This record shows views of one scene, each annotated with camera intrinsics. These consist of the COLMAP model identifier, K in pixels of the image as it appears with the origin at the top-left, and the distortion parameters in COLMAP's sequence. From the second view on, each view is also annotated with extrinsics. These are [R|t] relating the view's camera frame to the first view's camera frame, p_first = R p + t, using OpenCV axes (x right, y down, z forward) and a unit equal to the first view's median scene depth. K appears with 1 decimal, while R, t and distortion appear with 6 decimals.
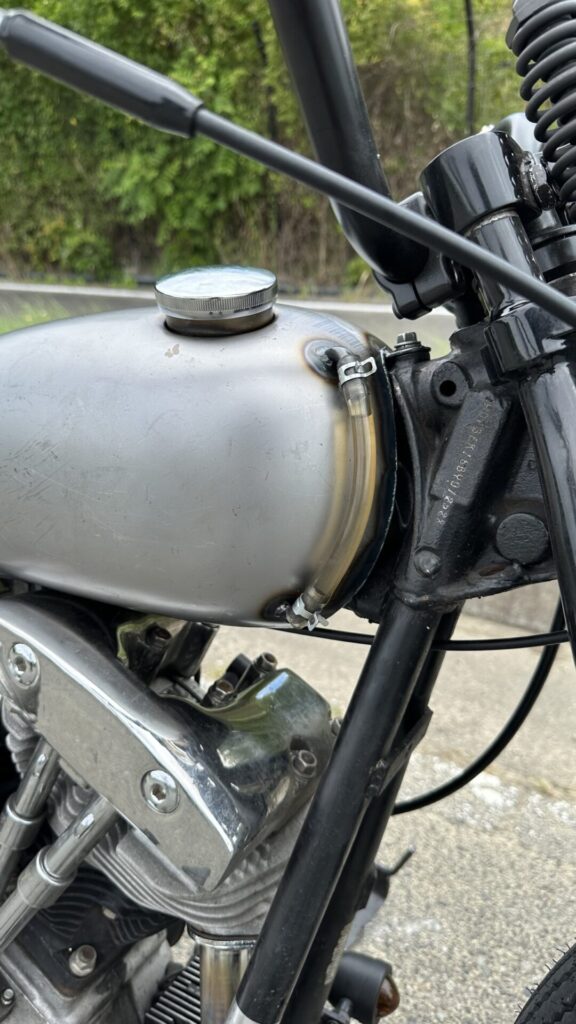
lens RADIAL K [[739.3, 0, 297.4], [0, 739.3, 515.3], [0, 0, 1]] dist [-0.033817, -0.006304]
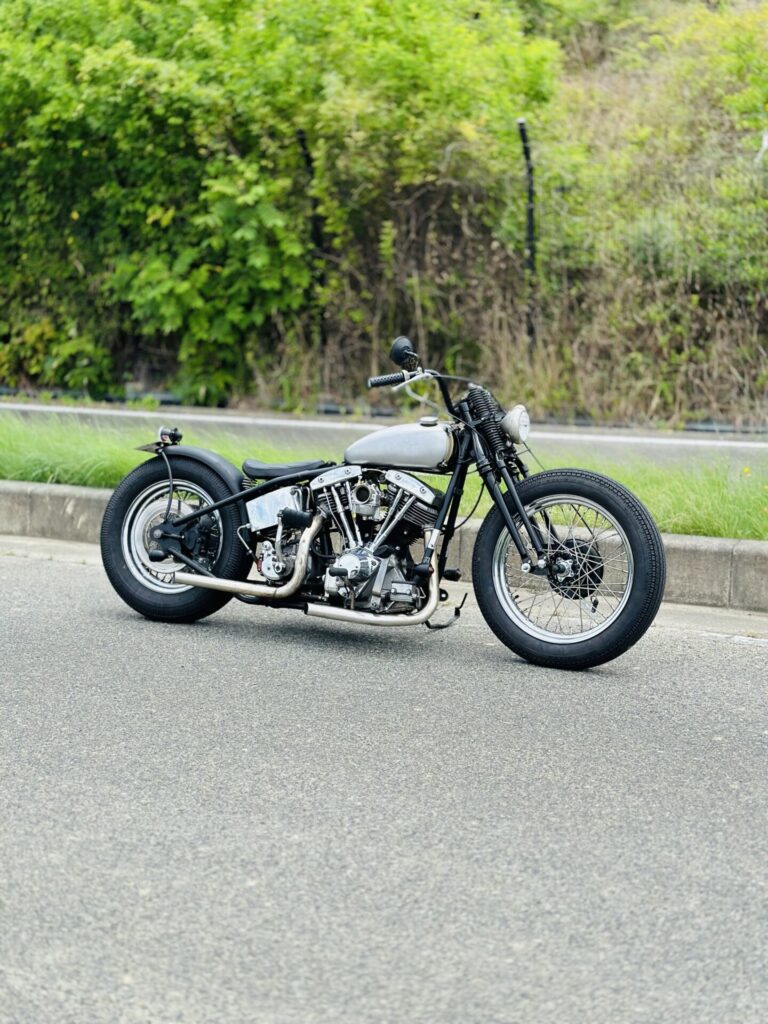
lens RADIAL K [[1474.7, 0, 381.5], [0, 1474.7, 511.9], [0, 0, 1]] dist [0.062934, 0.000000]
pose [[0.997235, -0.001017, 0.074302, -0.087878], [0.017514, 0.974956, -0.221709, 0.199096], [-0.072216, 0.222397, 0.972278, -0.676995]]
